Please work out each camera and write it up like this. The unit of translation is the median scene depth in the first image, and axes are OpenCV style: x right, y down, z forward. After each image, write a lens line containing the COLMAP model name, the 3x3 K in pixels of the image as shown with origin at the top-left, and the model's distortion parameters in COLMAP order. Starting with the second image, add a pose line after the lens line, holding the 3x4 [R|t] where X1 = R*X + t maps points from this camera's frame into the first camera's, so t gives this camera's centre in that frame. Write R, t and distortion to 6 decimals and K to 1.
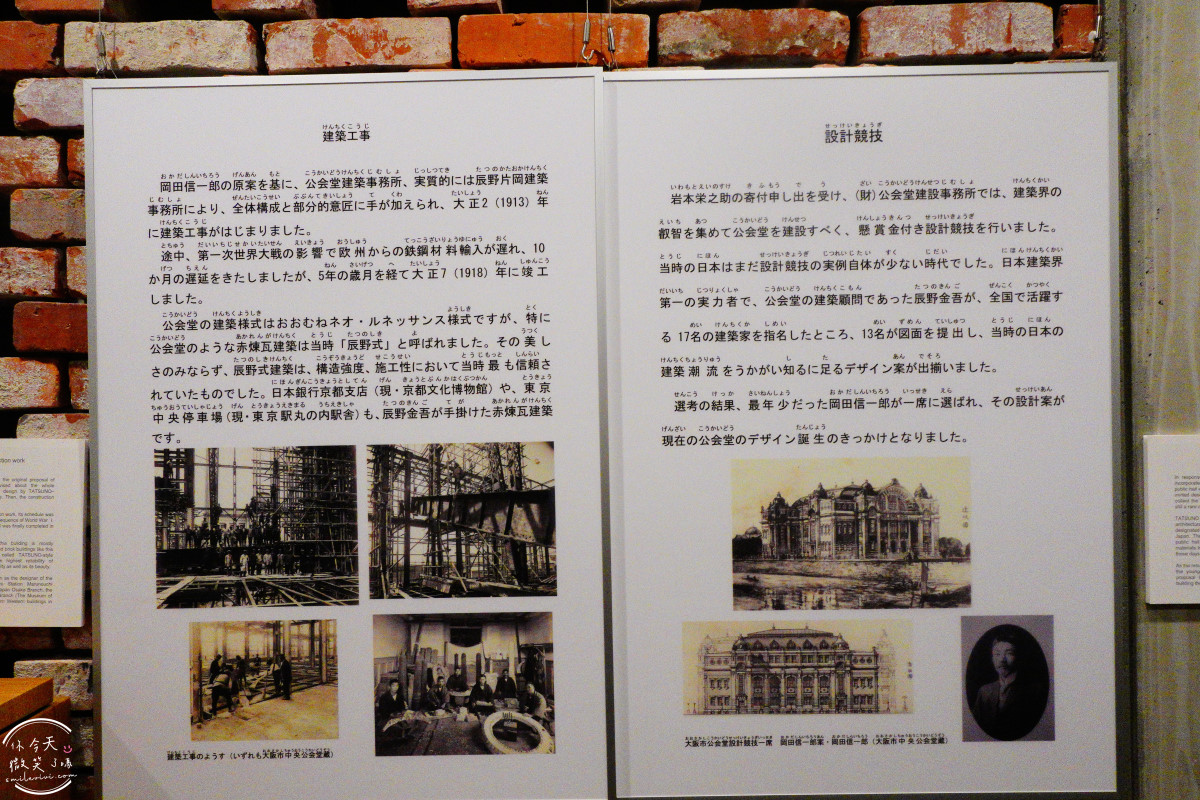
lens RADIAL K [[824.1, 0, 600.0], [0, 824.1, 400.0], [0, 0, 1]] dist [-0.001877, 0.001822]
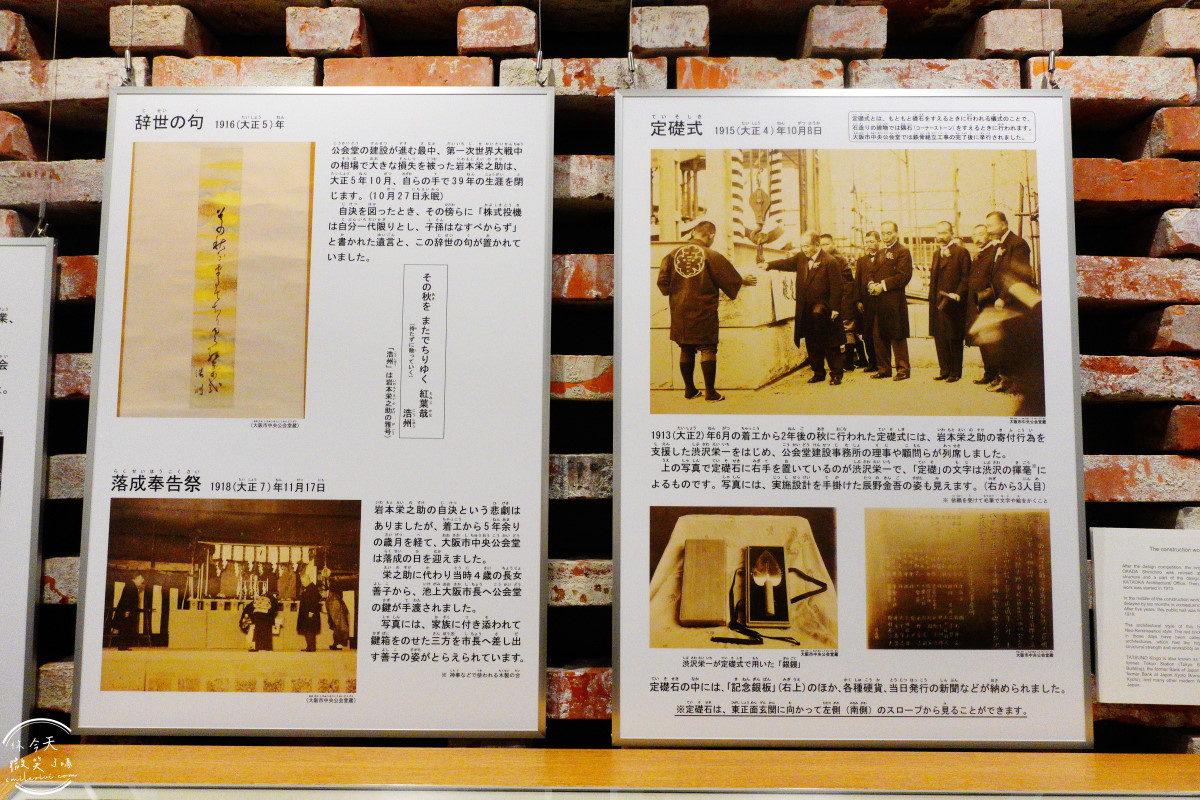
lens RADIAL K [[885.8, 0, 600.4], [0, 885.8, 380.7], [0, 0, 1]] dist [0.003204, 0.003112]
pose [[0.999857, 0.016552, -0.003423, -1.496209], [-0.016777, 0.996507, -0.081813, -0.041330], [0.002057, 0.081858, 0.996642, -0.201226]]
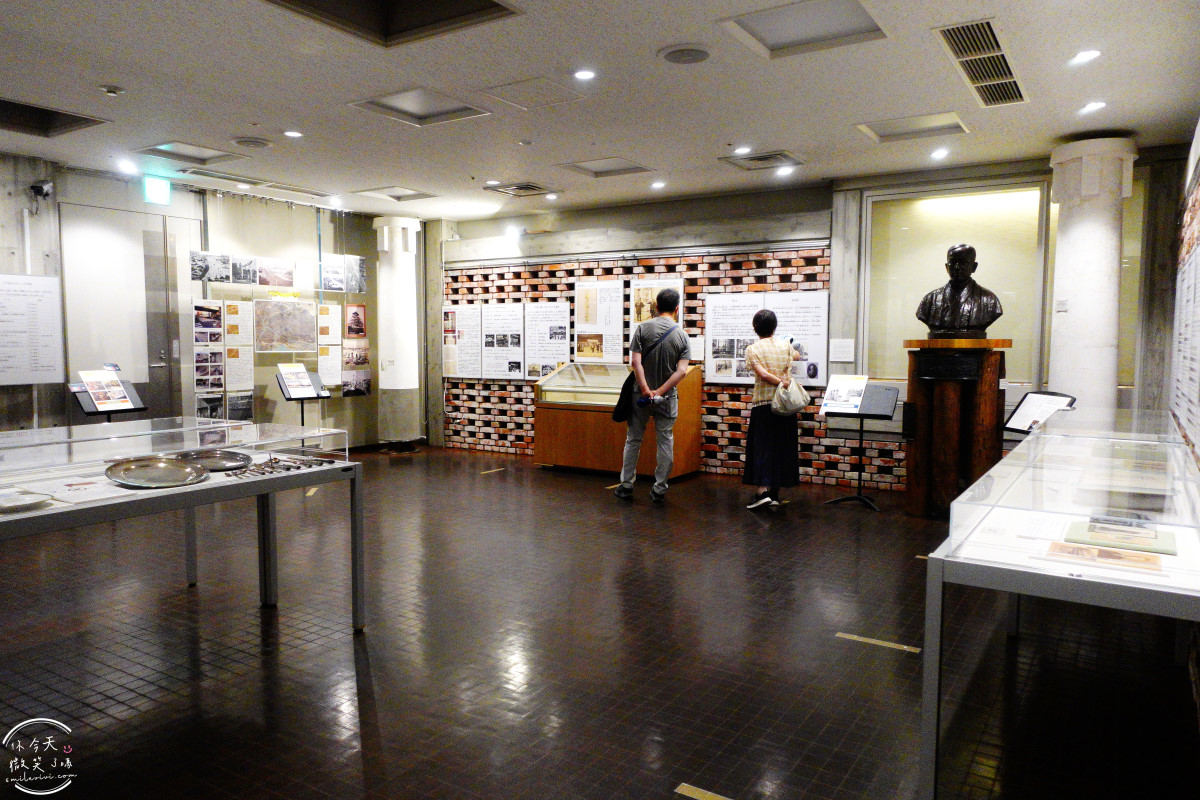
lens RADIAL K [[824.1, 0, 600.0], [0, 824.1, 400.0], [0, 0, 1]] dist [-0.001877, 0.001822]
pose [[0.845624, 0.055806, -0.530854, 2.892765], [-0.014015, 0.996498, 0.082432, 0.002856], [0.533595, -0.062266, 0.843445, -6.528183]]
